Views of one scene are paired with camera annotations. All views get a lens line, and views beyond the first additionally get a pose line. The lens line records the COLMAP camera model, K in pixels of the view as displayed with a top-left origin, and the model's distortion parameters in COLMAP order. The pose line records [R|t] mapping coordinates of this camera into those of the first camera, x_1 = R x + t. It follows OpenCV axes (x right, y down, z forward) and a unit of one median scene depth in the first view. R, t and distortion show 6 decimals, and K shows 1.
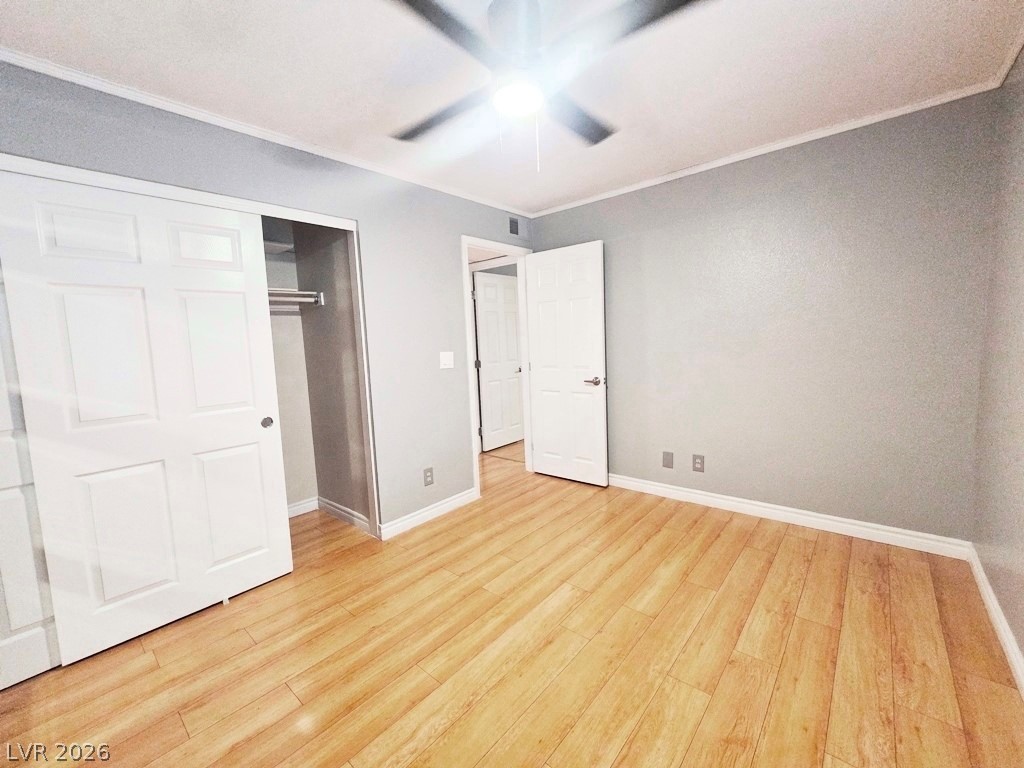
lens RADIAL K [[419.3, 0, 512.9], [0, 419.3, 379.4], [0, 0, 1]] dist [-0.001525, -0.000246]
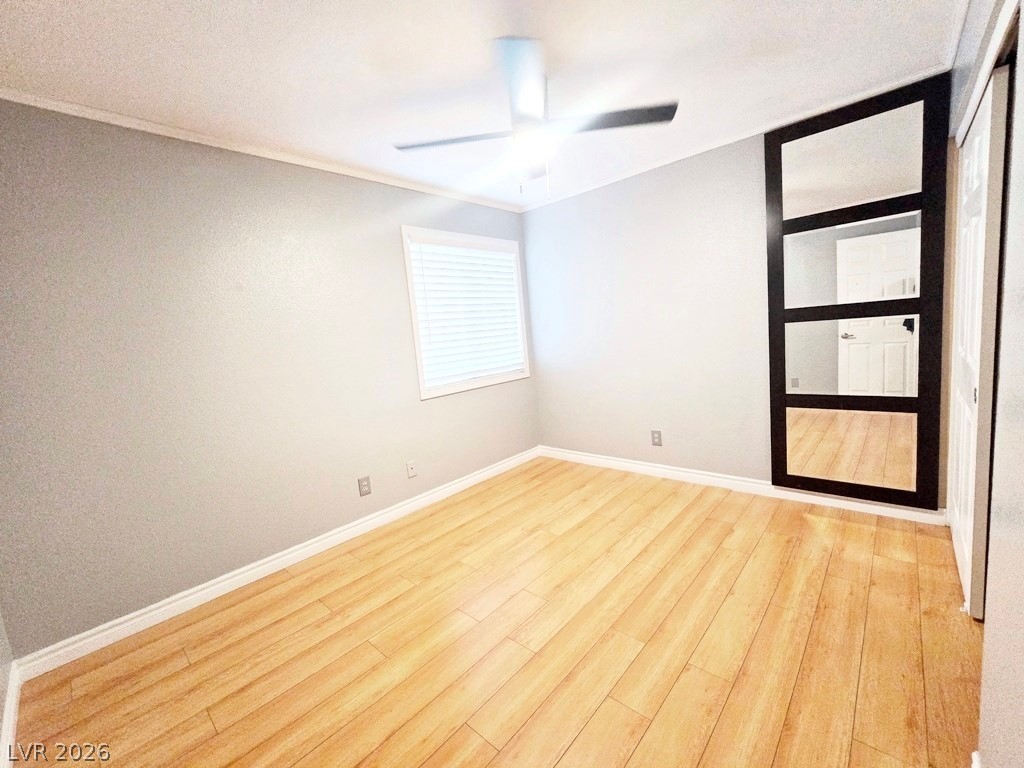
lens RADIAL K [[419.3, 0, 512.9], [0, 419.3, 379.4], [0, 0, 1]] dist [-0.001525, -0.000246]
pose [[-0.991304, 0.123890, 0.044352, 0.079435], [0.130529, 0.968484, 0.212134, -0.182972], [-0.016673, 0.216079, -0.976234, 1.827620]]
